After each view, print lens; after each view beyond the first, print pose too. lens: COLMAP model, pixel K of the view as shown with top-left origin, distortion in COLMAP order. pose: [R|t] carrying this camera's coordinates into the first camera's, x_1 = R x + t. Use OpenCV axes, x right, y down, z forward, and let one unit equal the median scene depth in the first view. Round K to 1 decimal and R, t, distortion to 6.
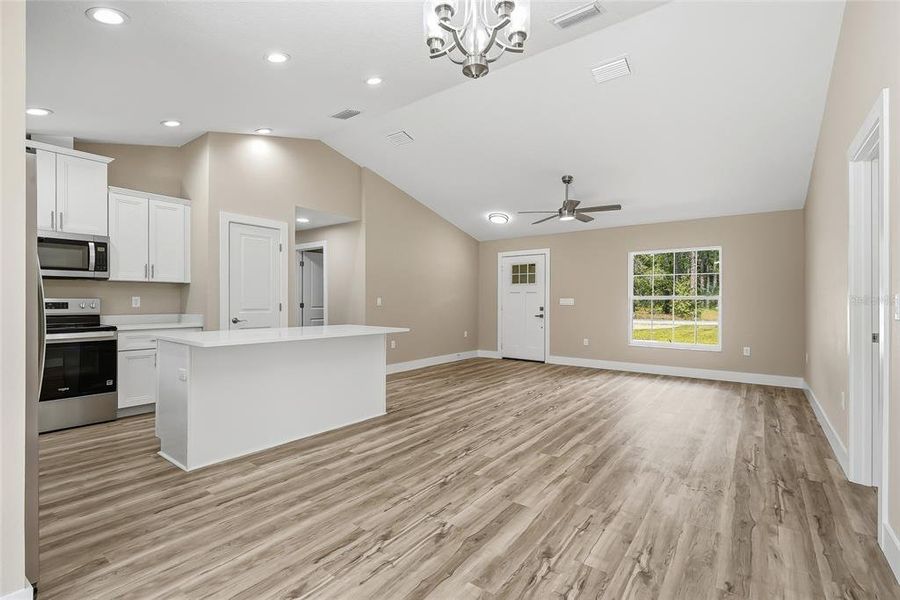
lens RADIAL K [[410.3, 0, 452.6], [0, 410.3, 303.2], [0, 0, 1]] dist [0.000229, -0.000803]
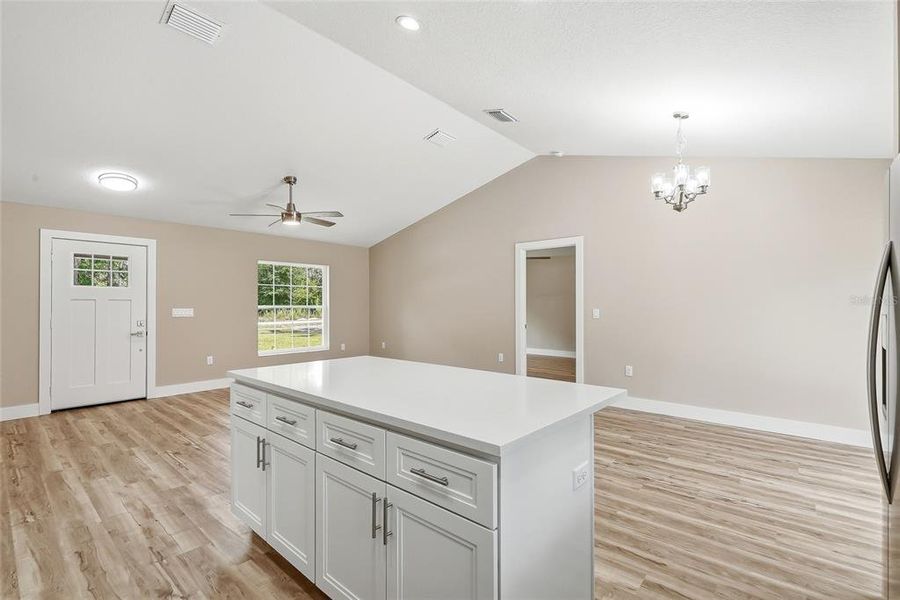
lens RADIAL K [[410.3, 0, 451.3], [0, 410.3, 304.2], [0, 0, 1]] dist [0.000229, -0.000803]
pose [[0.071432, -0.002968, 0.997441, -0.817037], [0.006788, 0.999974, 0.002490, -0.031624], [-0.997422, 0.006593, 0.071451, 0.772625]]
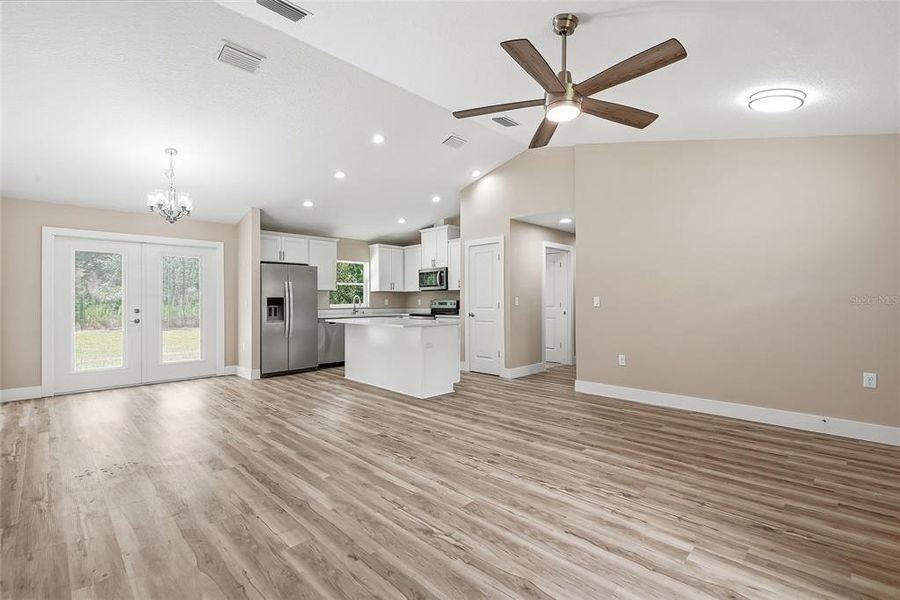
lens RADIAL K [[403.9, 0, 447.0], [0, 403.9, 299.2], [0, 0, 1]] dist [0.000588, -0.000155]
pose [[-0.145006, -0.005227, -0.989417, 0.970861], [-0.001602, 0.999986, -0.005048, -0.005978], [0.989430, 0.000853, -0.145012, 1.253074]]
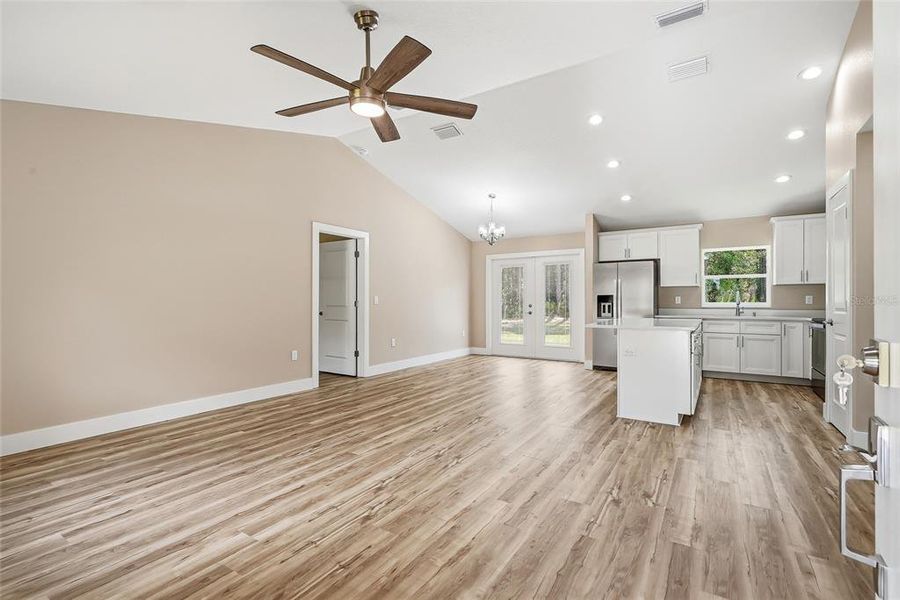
lens RADIAL K [[410.3, 0, 455.6], [0, 410.3, 299.5], [0, 0, 1]] dist [0.000229, -0.000803]
pose [[-0.996248, -0.003086, -0.086486, 0.296154], [-0.003031, 0.999995, -0.000764, 0.000796], [0.086488, -0.000499, -0.996253, 1.941870]]
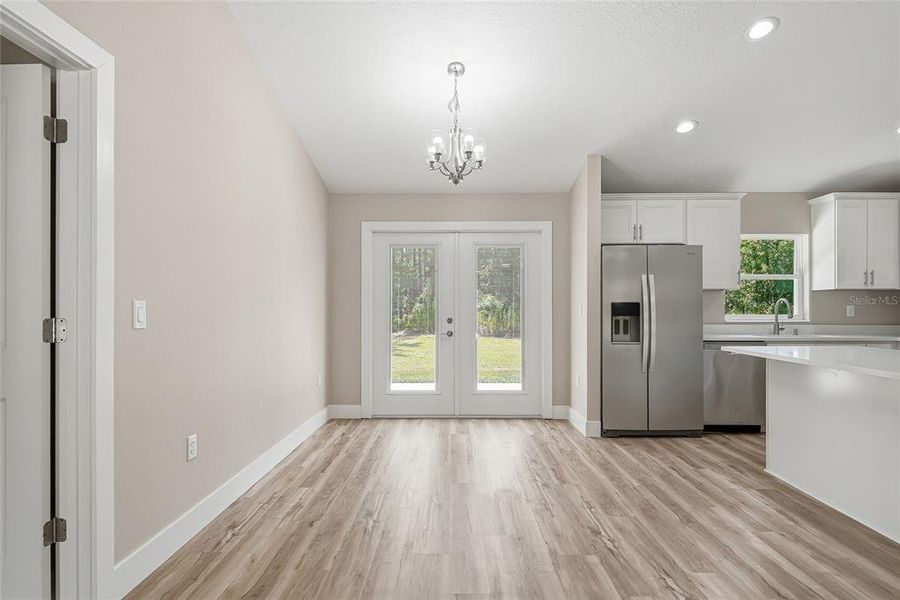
lens RADIAL K [[463.0, 0, 453.1], [0, 463.0, 308.8], [0, 0, 1]] dist [0.004456, -0.003030]
pose [[-0.804285, -0.003061, -0.594235, 0.481110], [-0.005543, 0.999982, 0.002350, -0.005561], [0.594217, 0.005184, -0.804288, 0.993879]]
